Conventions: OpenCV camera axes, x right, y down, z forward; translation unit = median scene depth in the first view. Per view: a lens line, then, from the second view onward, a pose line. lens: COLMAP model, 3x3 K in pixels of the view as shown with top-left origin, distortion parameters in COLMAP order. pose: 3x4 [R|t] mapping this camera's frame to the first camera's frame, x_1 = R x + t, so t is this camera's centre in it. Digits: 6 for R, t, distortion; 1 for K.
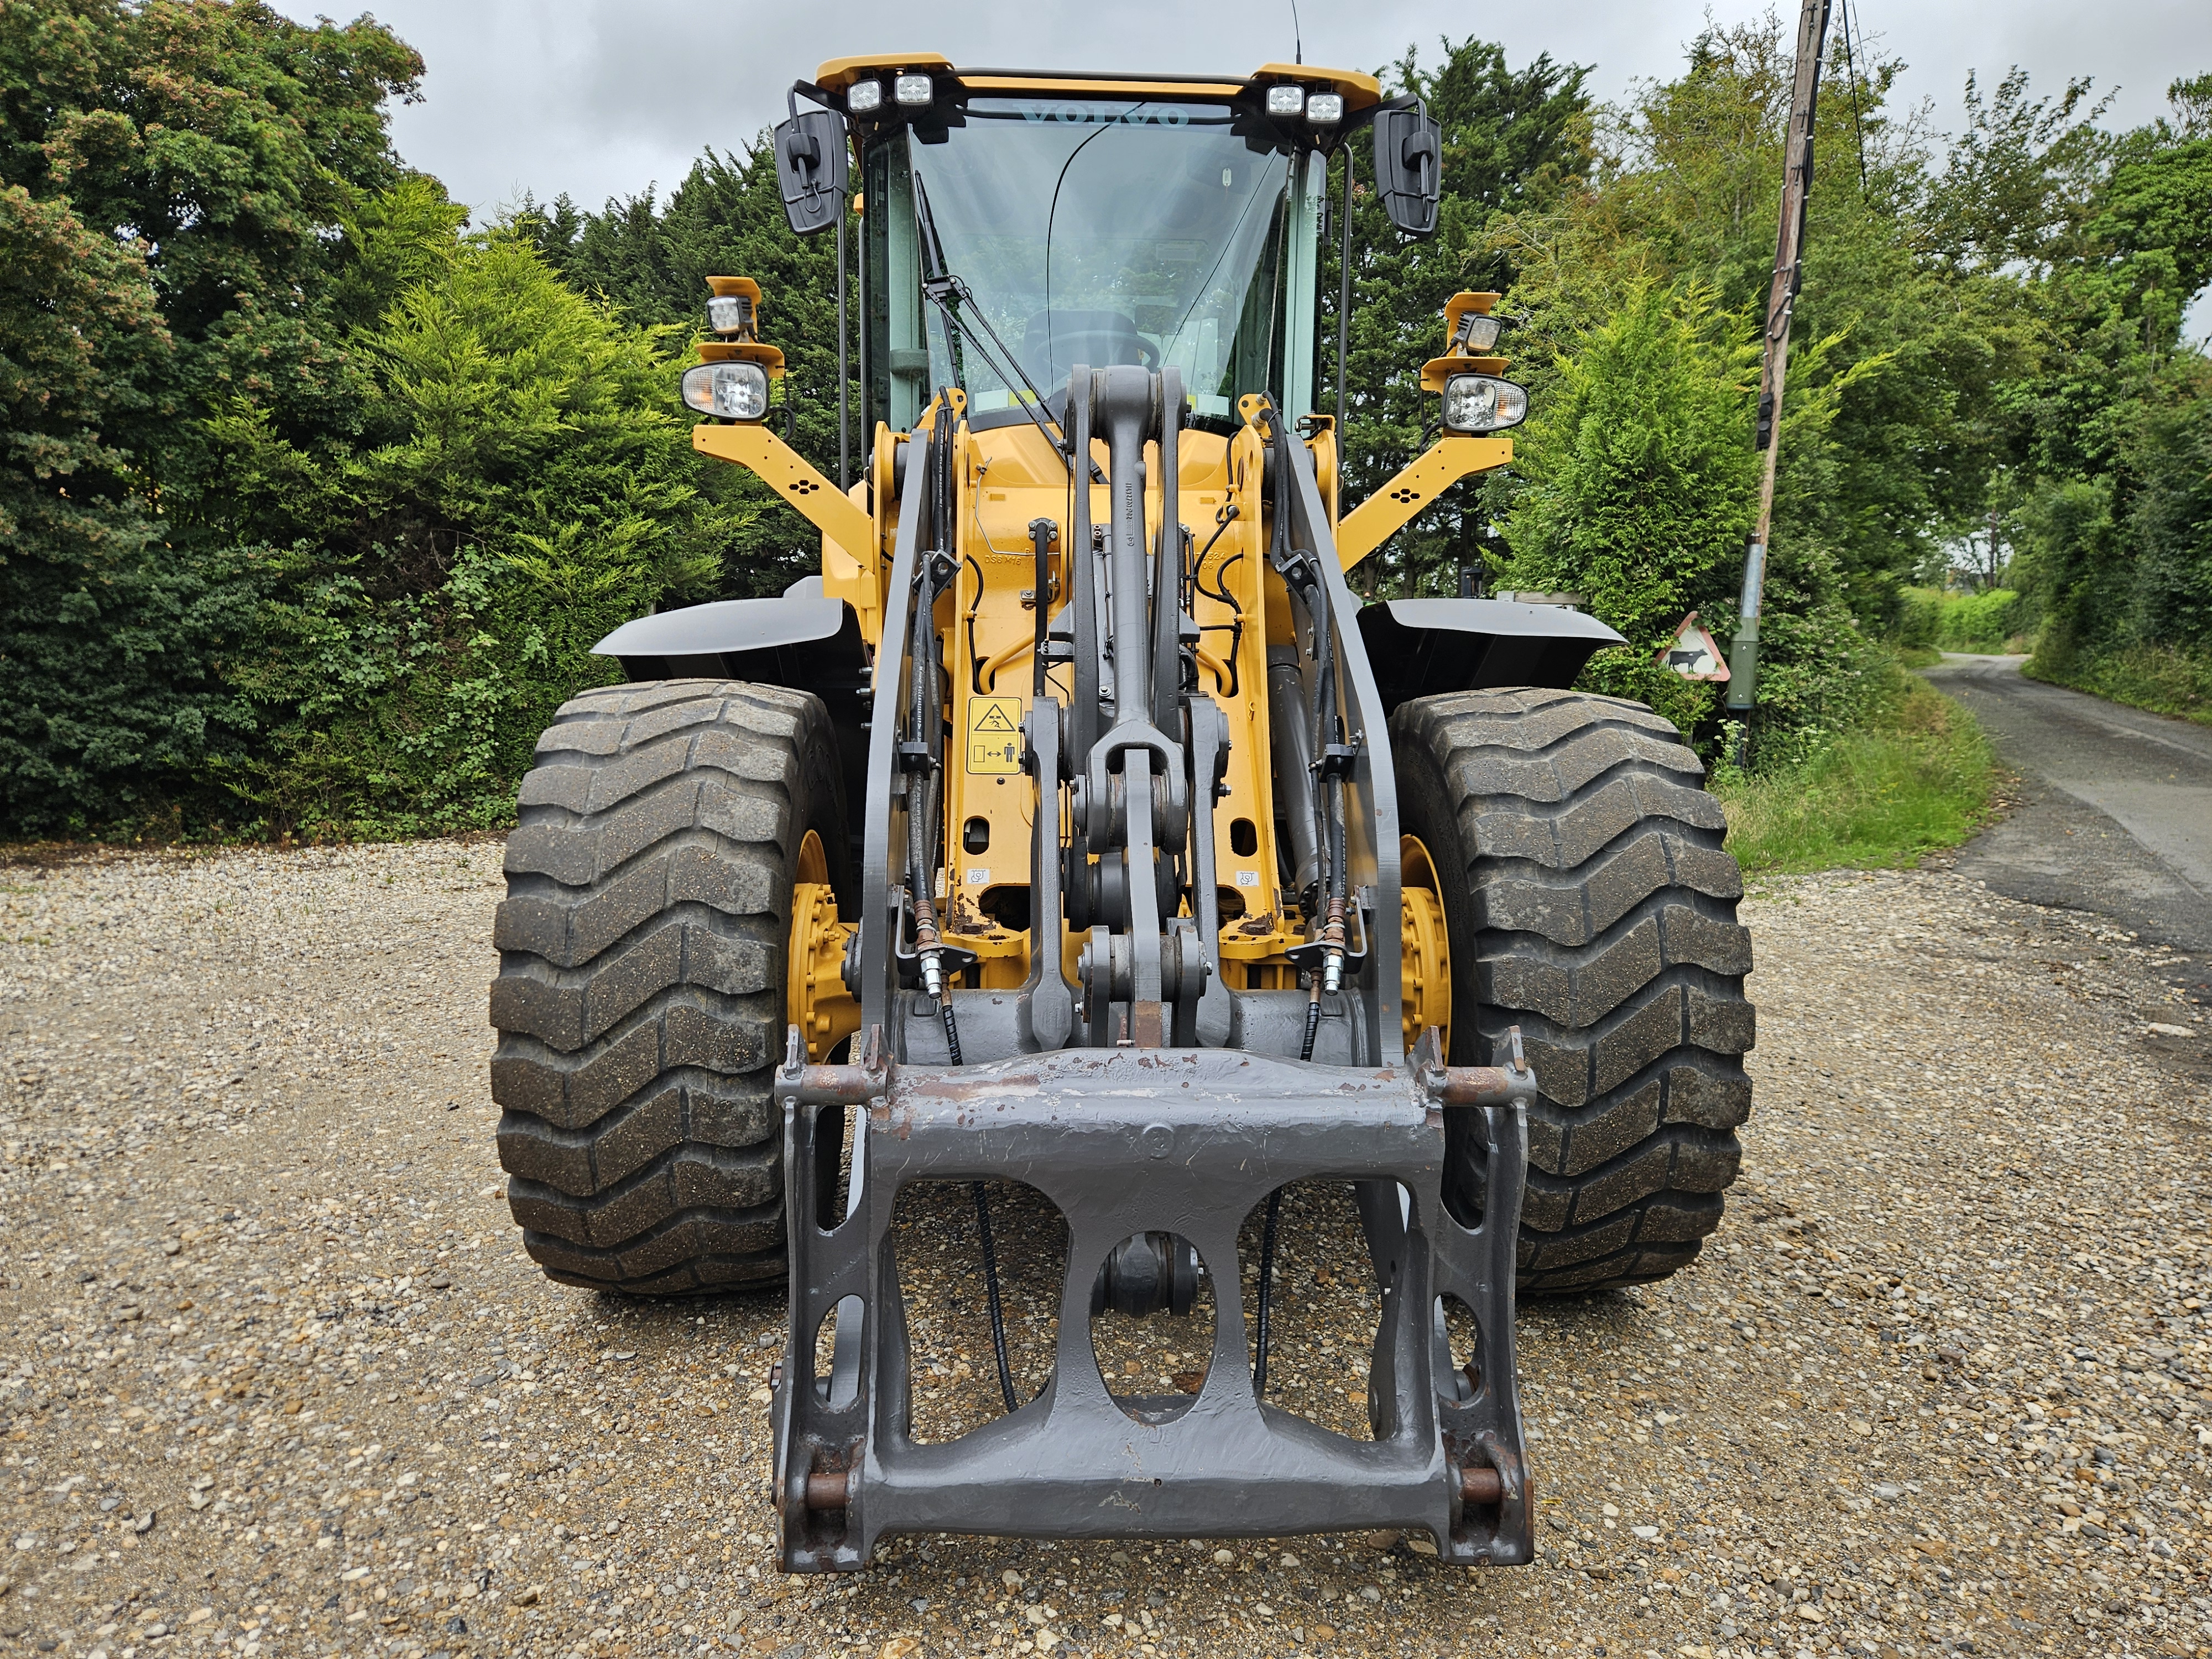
lens RADIAL K [[1524.7, 0, 1093.9], [0, 1524.7, 829.8], [0, 0, 1]] dist [0.054449, -0.036746]
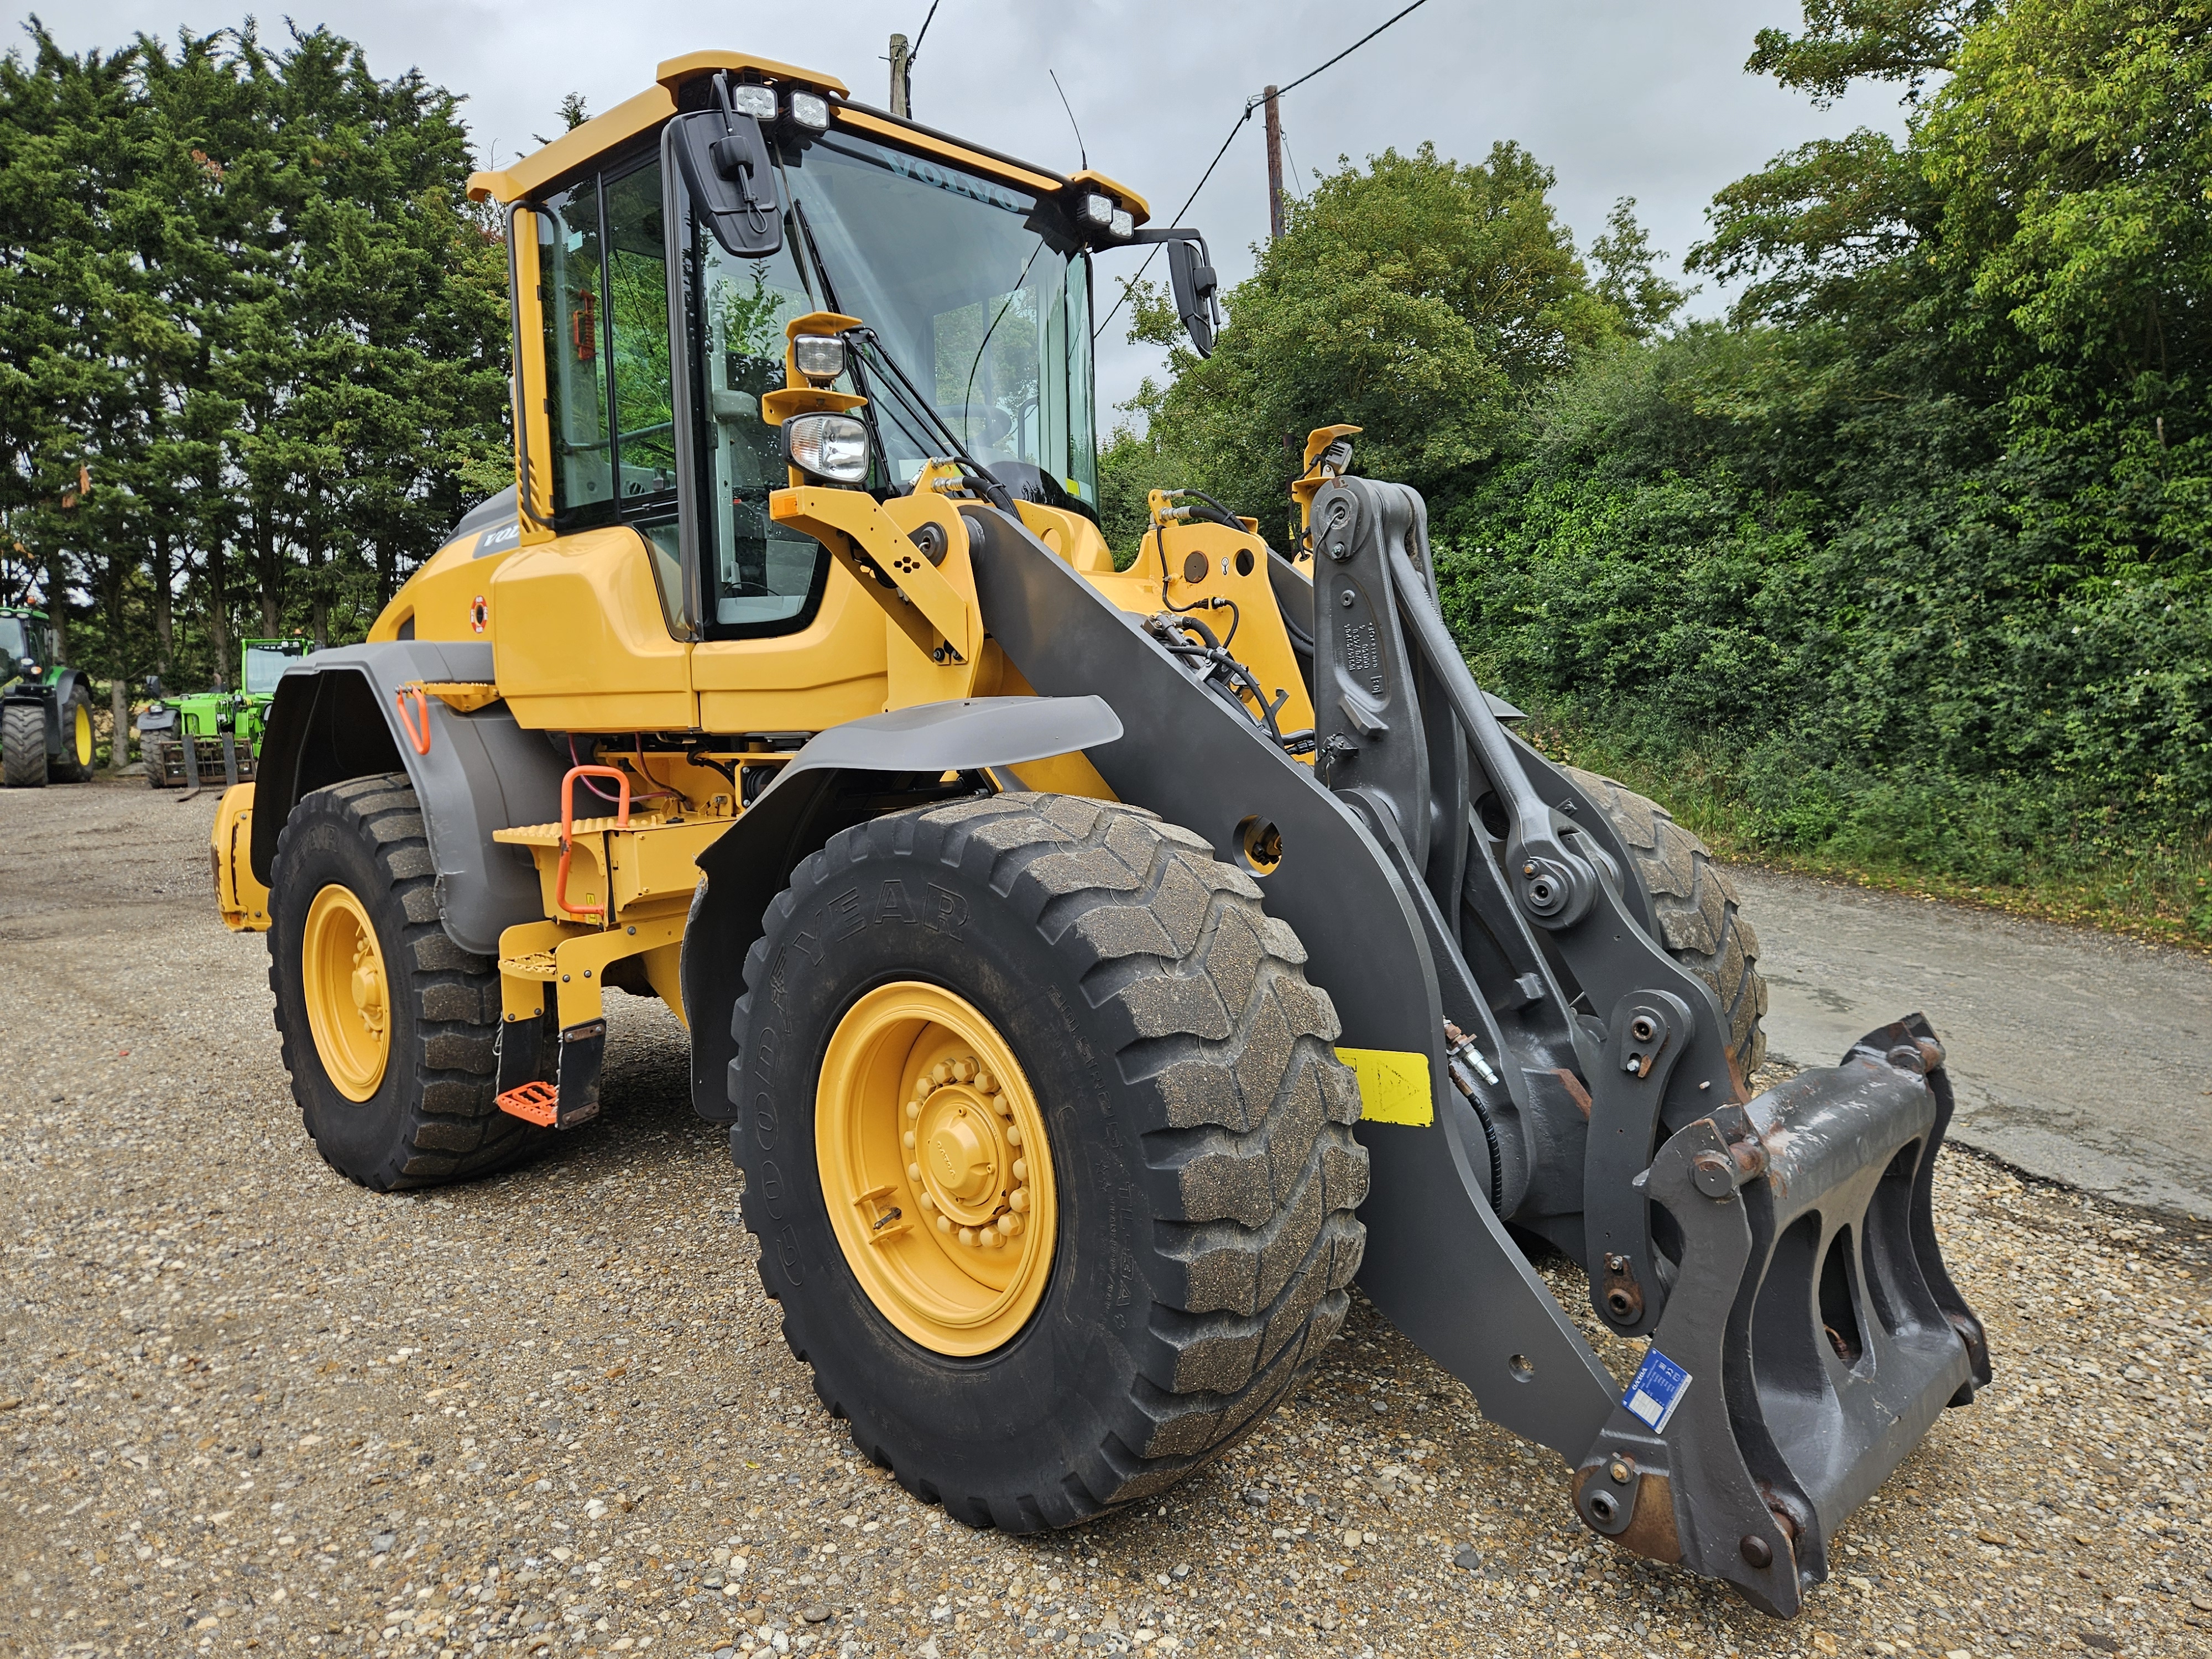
lens RADIAL K [[1524.7, 0, 1091.9], [0, 1524.7, 833.8], [0, 0, 1]] dist [0.054449, -0.036746]
pose [[0.712289, -0.081910, 0.697090, -0.625081], [0.094774, 0.995296, 0.020110, -0.066793], [-0.695458, 0.051741, 0.716701, 0.263178]]
